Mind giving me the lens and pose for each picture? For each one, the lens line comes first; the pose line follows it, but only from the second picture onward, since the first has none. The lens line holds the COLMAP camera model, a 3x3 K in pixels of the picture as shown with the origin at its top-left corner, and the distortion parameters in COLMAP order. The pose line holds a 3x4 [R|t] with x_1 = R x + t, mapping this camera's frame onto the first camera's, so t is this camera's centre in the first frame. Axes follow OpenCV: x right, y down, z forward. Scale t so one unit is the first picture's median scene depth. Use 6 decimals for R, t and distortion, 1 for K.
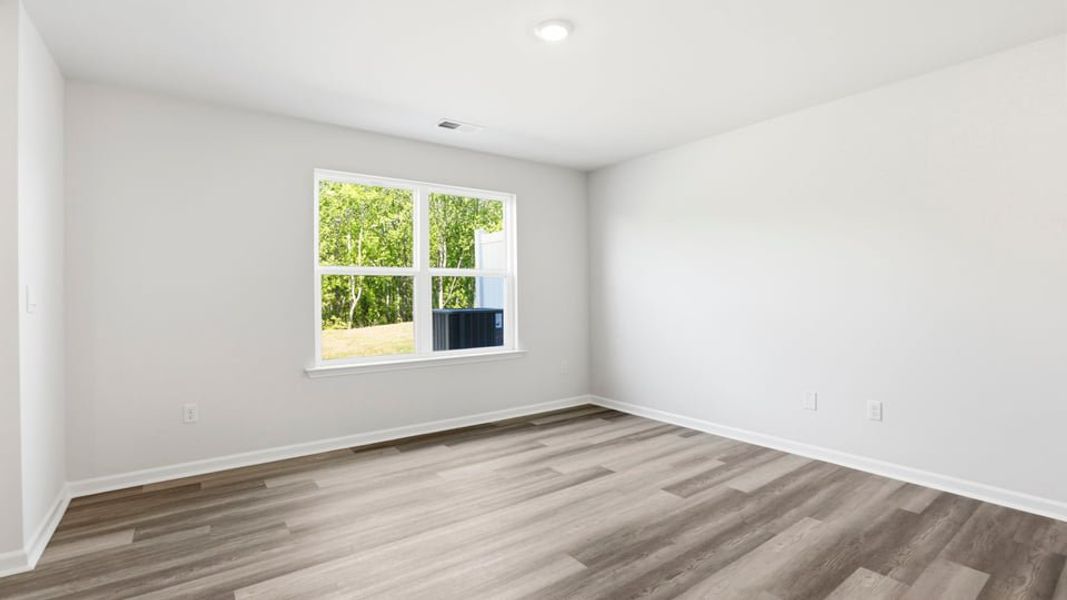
lens RADIAL K [[489.2, 0, 525.4], [0, 489.2, 295.7], [0, 0, 1]] dist [-0.024272, 0.004791]
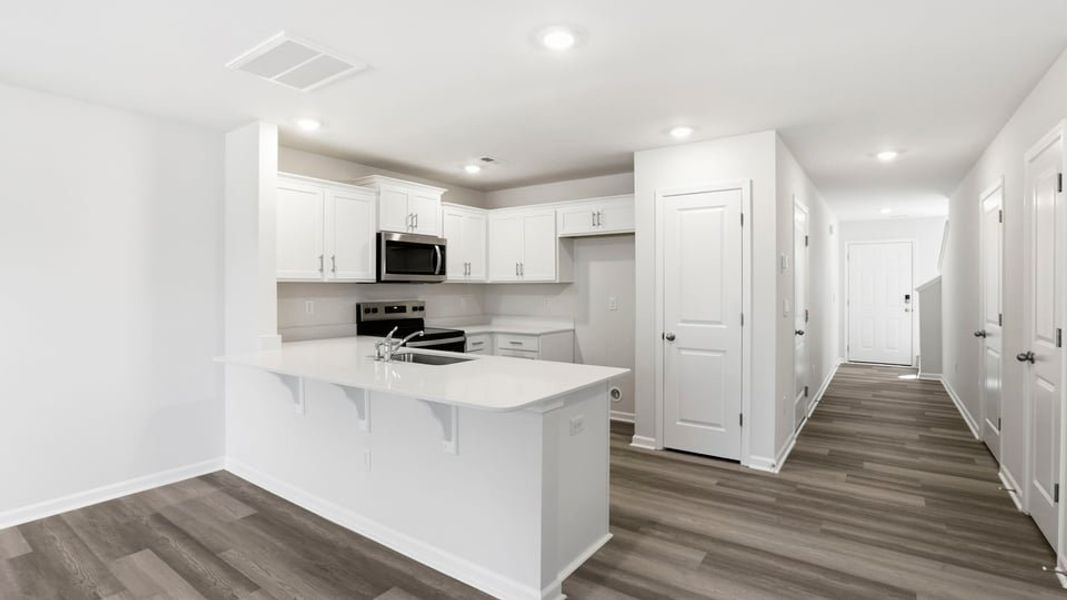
lens RADIAL K [[489.2, 0, 551.7], [0, 489.2, 287.1], [0, 0, 1]] dist [-0.024272, 0.004791]
pose [[-0.337055, 0.008824, 0.941444, -0.372621], [0.008003, 0.999947, -0.006507, -0.056027], [-0.941451, 0.005341, -0.337108, 0.272814]]
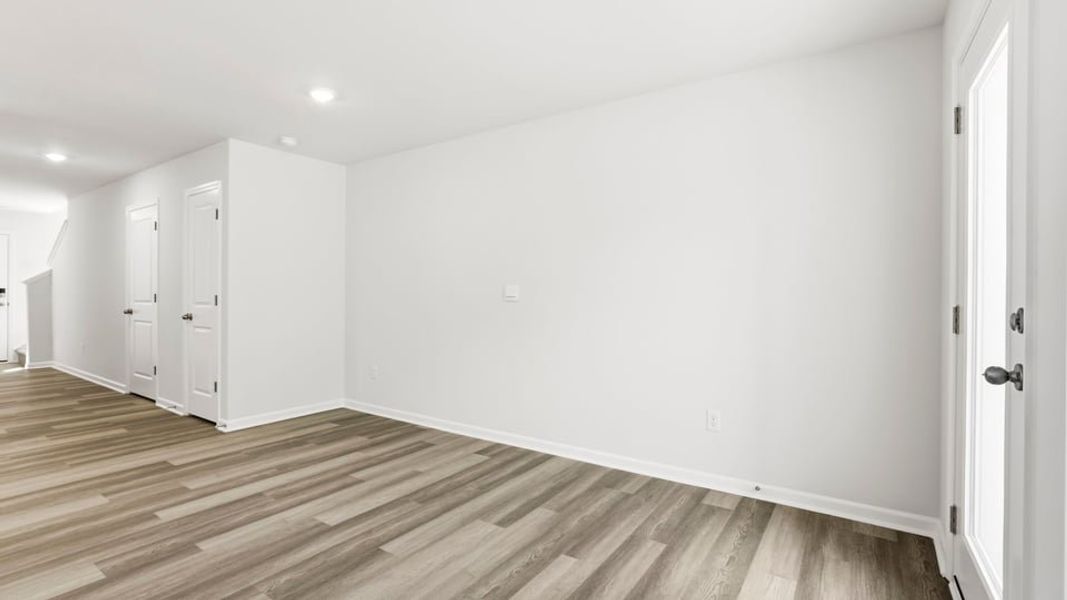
lens RADIAL K [[489.2, 0, 539.5], [0, 489.2, 291.6], [0, 0, 1]] dist [-0.024272, 0.004791]
pose [[-0.934635, 0.005686, -0.355563, -0.305518], [0.004503, 0.999981, 0.004156, -0.003046], [0.355580, 0.002284, -0.934643, 0.870740]]
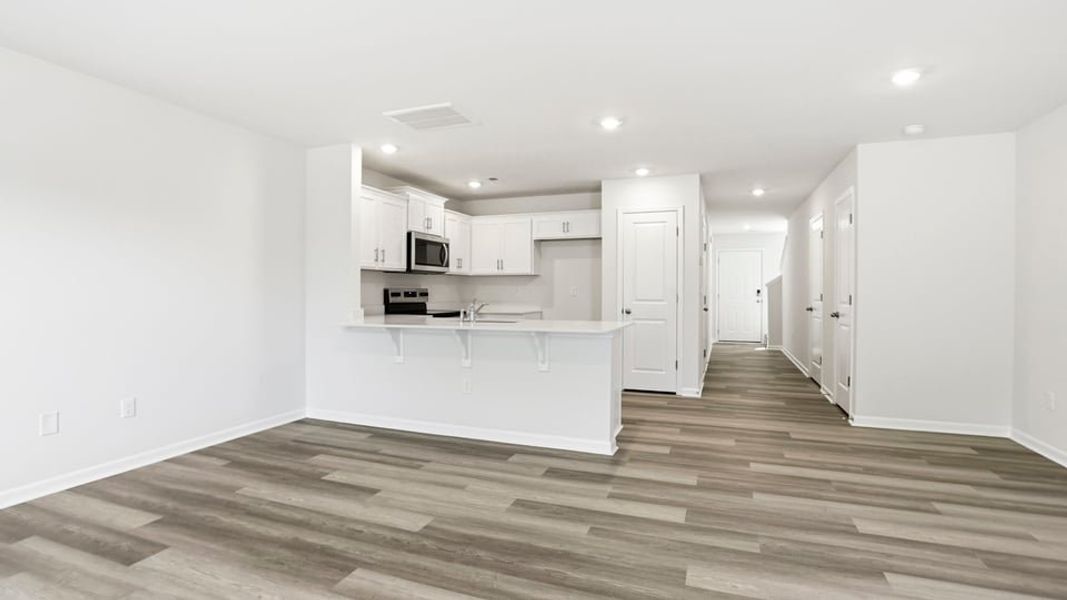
lens RADIAL K [[501.3, 0, 538.5], [0, 501.3, 295.0], [0, 0, 1]] dist [-0.036155, 0.005770]
pose [[-0.559129, 0.001245, 0.829080, -0.638254], [0.006044, 0.999978, 0.002574, -0.001539], [-0.829059, 0.006451, -0.559124, 0.870466]]
